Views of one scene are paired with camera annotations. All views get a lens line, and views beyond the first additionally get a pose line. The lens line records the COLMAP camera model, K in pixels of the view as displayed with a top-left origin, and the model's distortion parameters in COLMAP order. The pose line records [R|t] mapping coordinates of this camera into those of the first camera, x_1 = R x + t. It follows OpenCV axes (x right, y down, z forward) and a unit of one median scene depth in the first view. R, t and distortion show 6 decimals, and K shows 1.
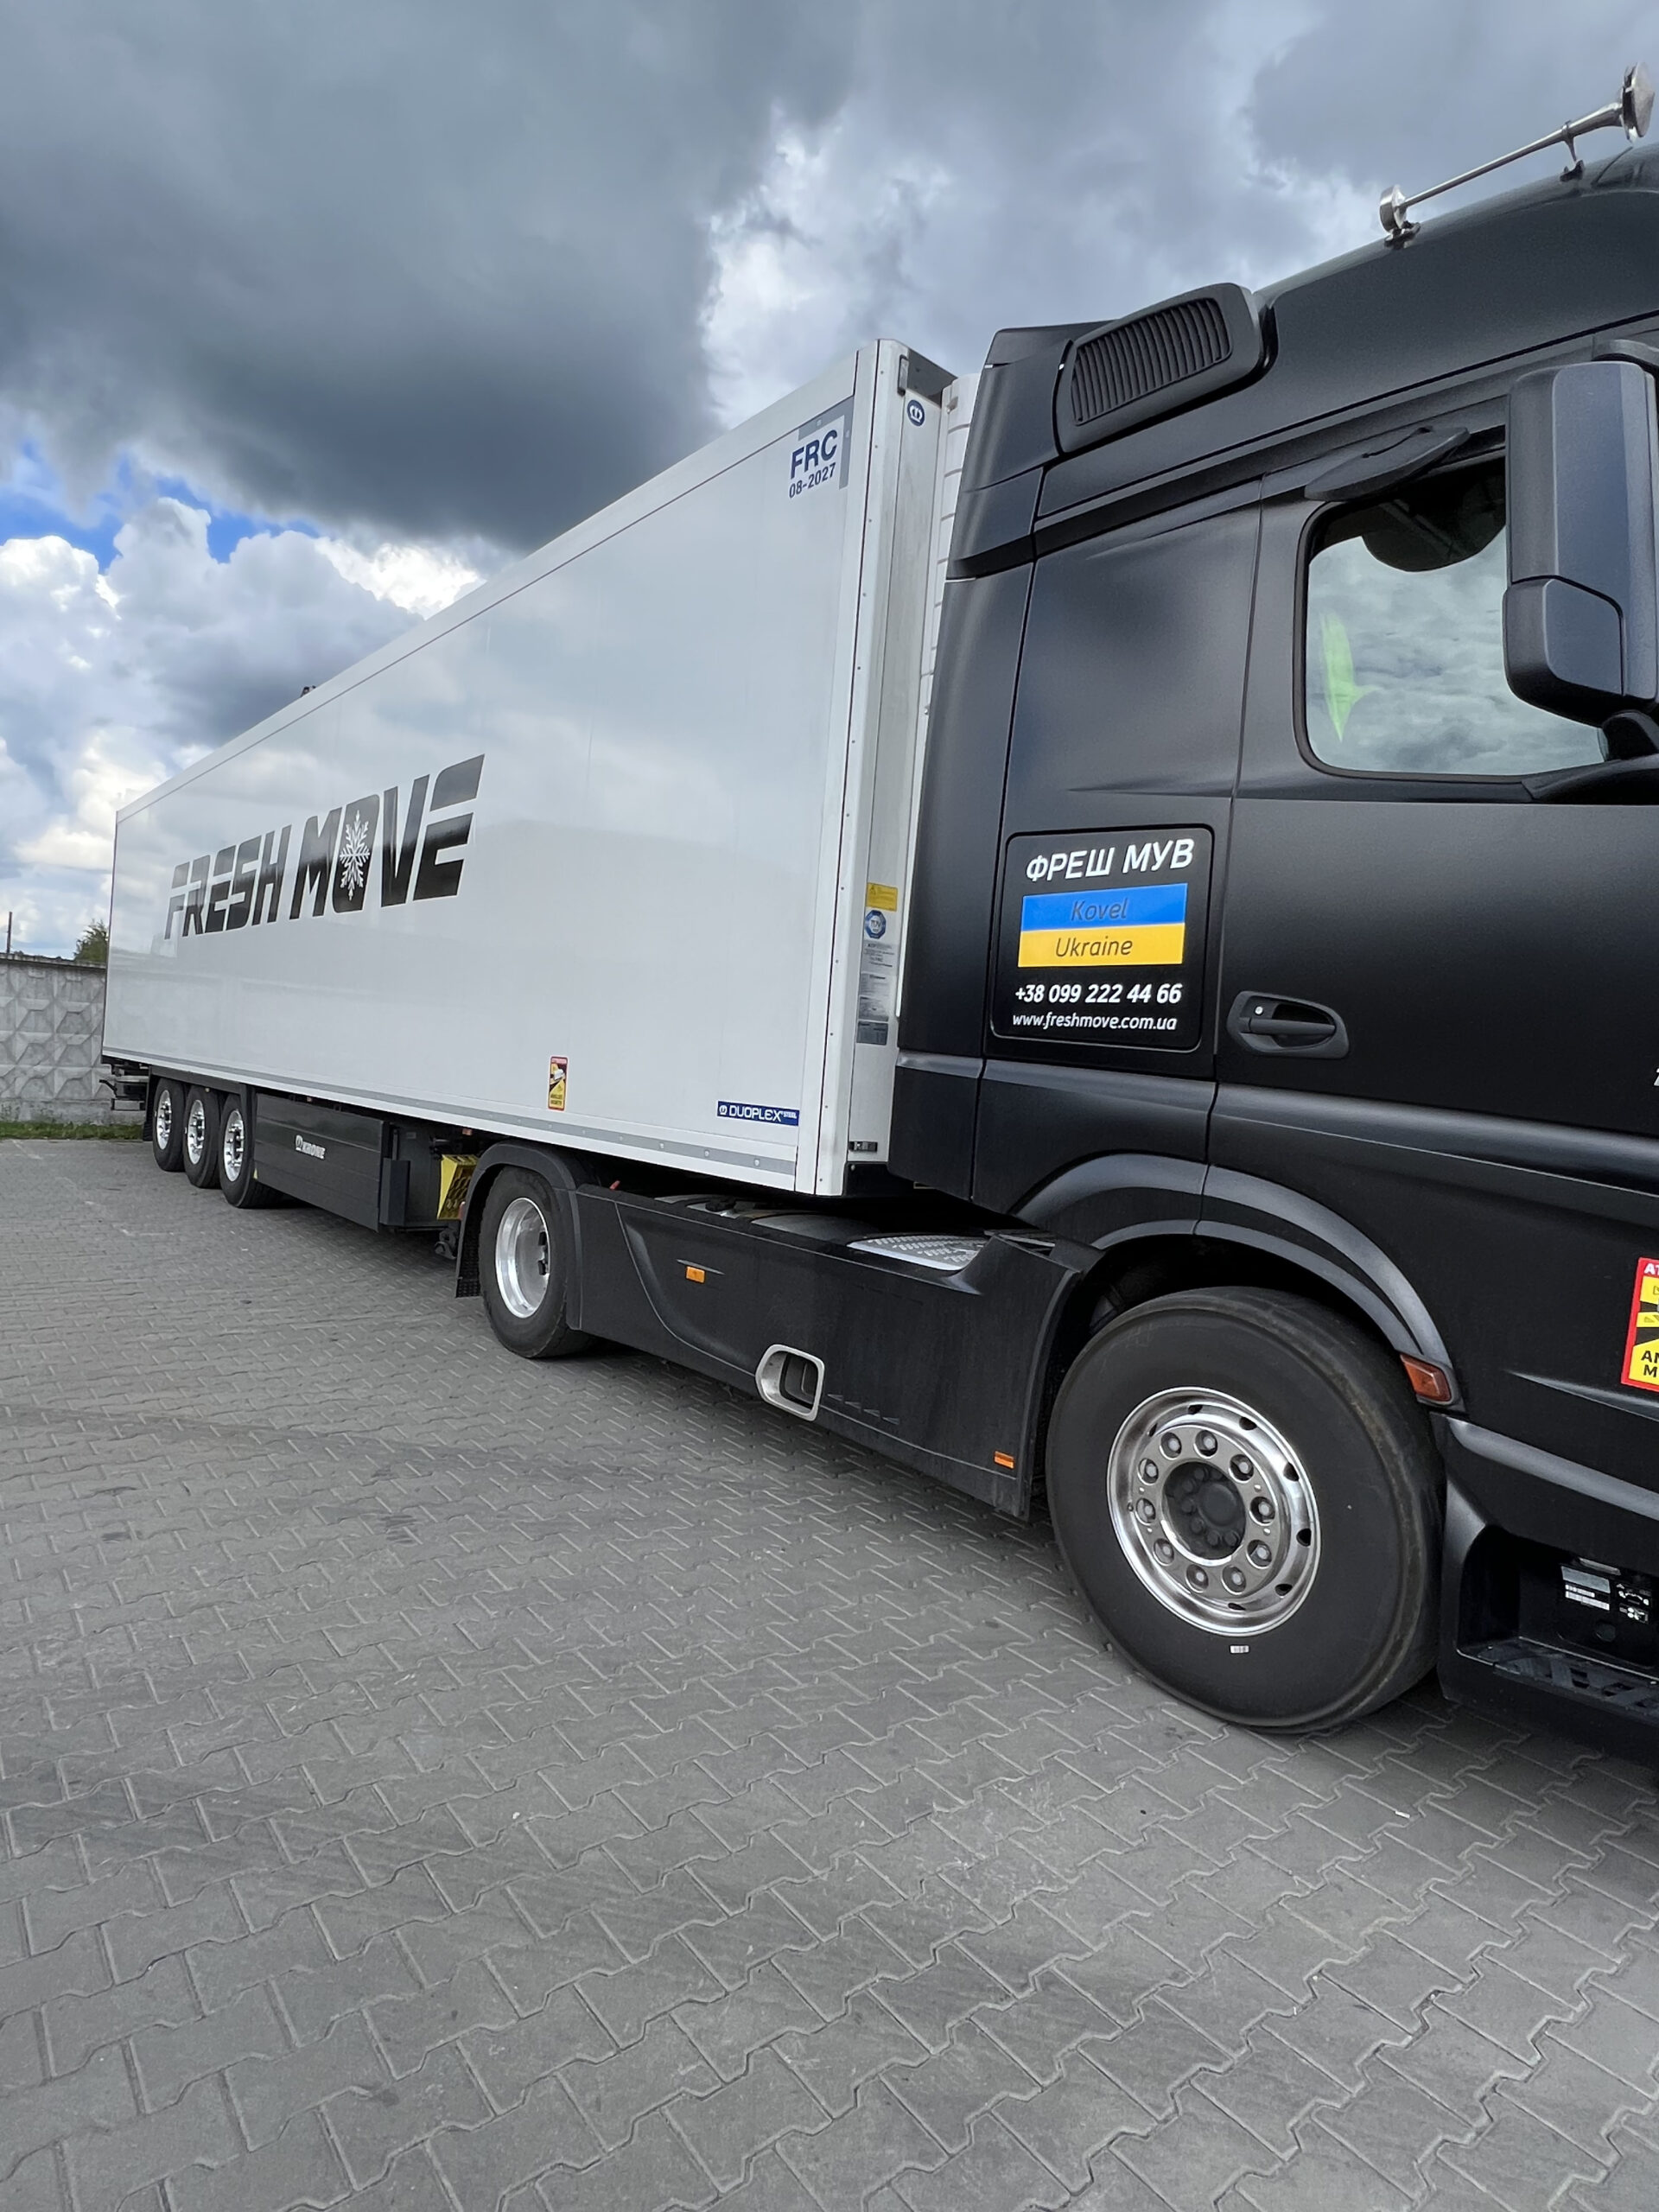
lens RADIAL K [[1217.8, 0, 834.2], [0, 1217.8, 1096.1], [0, 0, 1]] dist [0.000284, -0.000719]
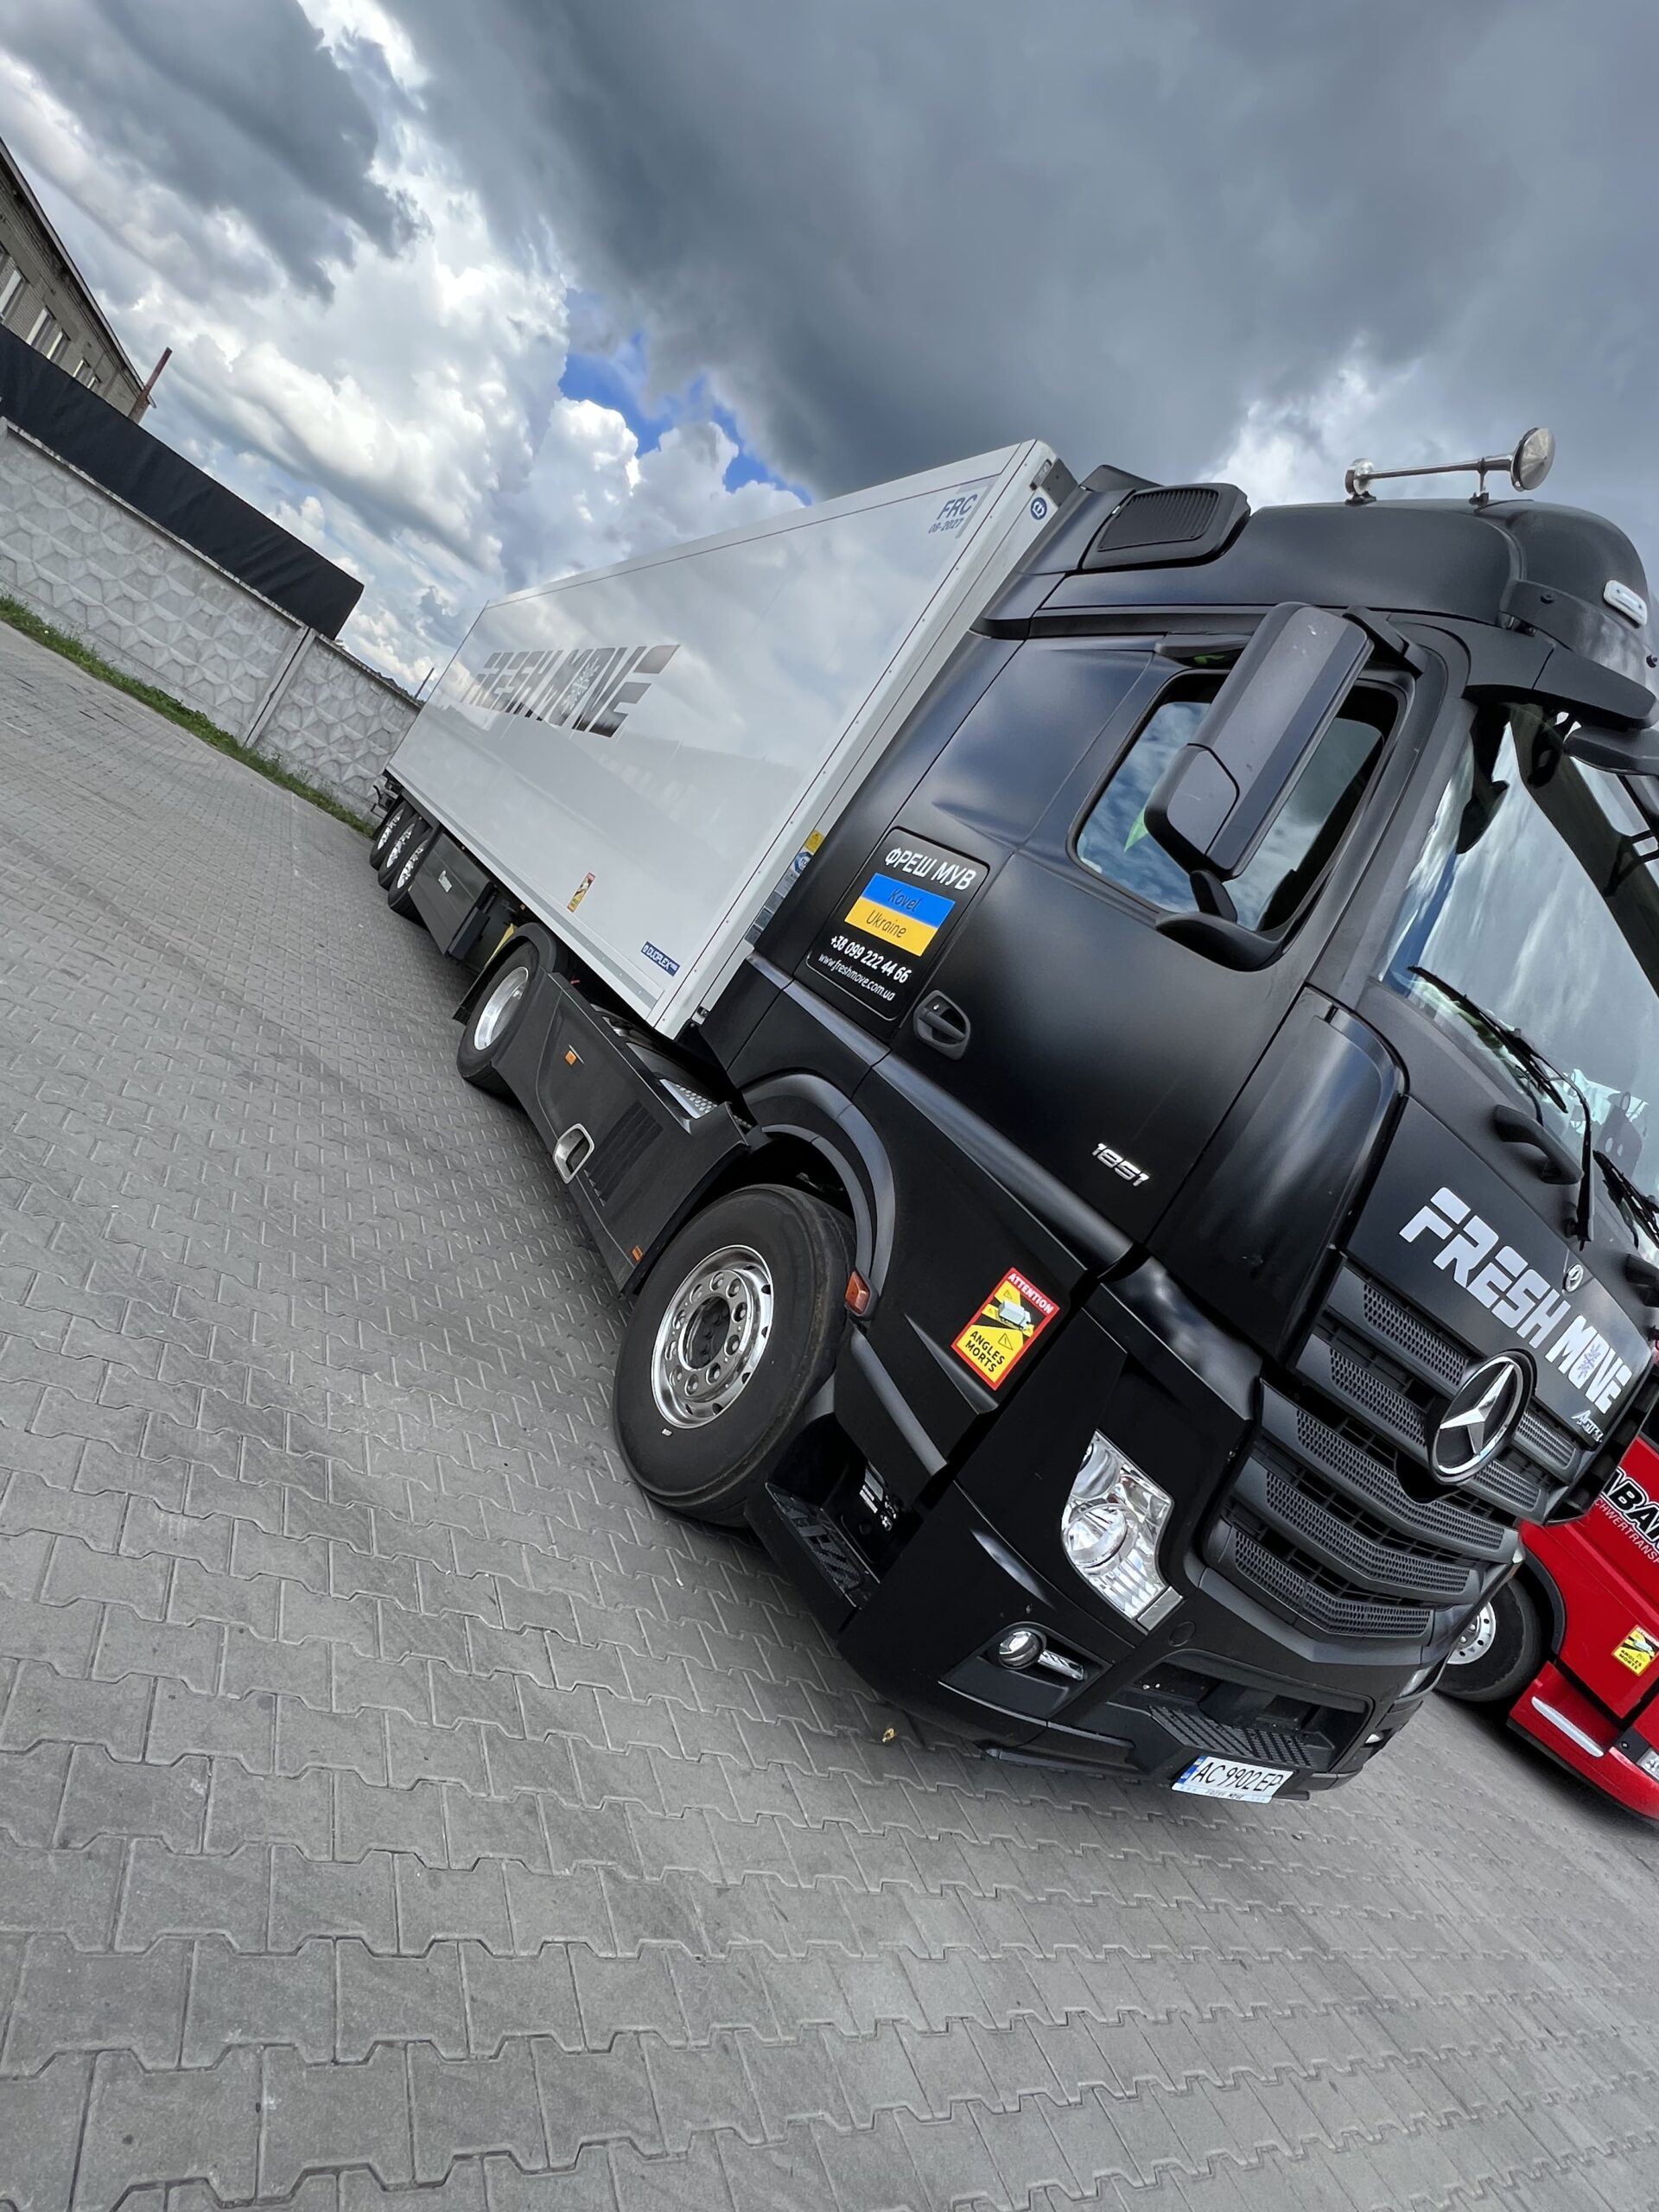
lens RADIAL K [[1069.8, 0, 830.3], [0, 1069.8, 1121.6], [0, 0, 1]] dist [-0.004305, -0.000330]
pose [[0.860049, 0.495938, -0.119839, 0.383952], [-0.494718, 0.868045, 0.041851, 0.033864], [0.124781, 0.023292, 0.991911, -0.082611]]
